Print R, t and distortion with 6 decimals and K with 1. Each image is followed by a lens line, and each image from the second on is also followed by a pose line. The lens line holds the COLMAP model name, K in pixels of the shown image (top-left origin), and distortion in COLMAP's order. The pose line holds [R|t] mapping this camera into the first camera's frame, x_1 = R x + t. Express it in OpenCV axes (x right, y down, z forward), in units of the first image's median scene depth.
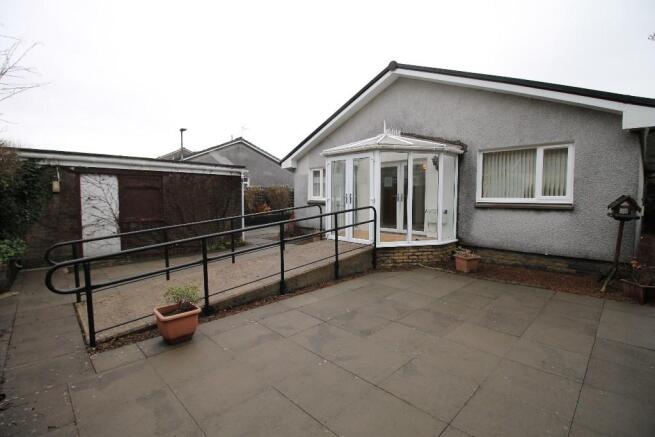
lens RADIAL K [[309.1, 0, 326.2], [0, 309.1, 212.1], [0, 0, 1]] dist [0.020008, -0.023131]
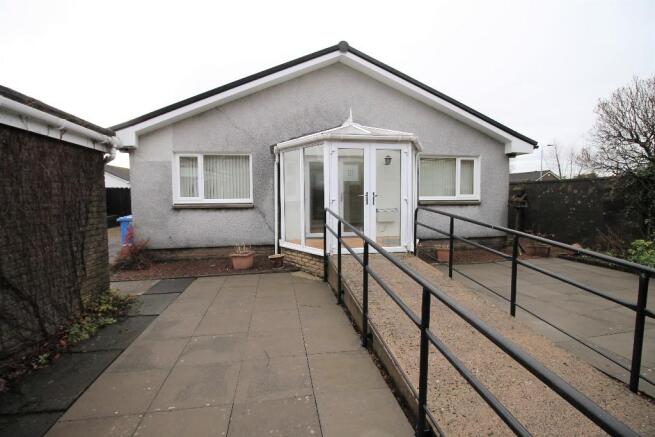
lens RADIAL K [[309.1, 0, 326.2], [0, 309.1, 212.1], [0, 0, 1]] dist [0.020008, -0.023131]
pose [[0.544396, -0.048180, 0.837444, -0.578494], [0.052891, 0.998334, 0.023053, -0.029034], [-0.837159, 0.031743, 0.546037, 0.589465]]
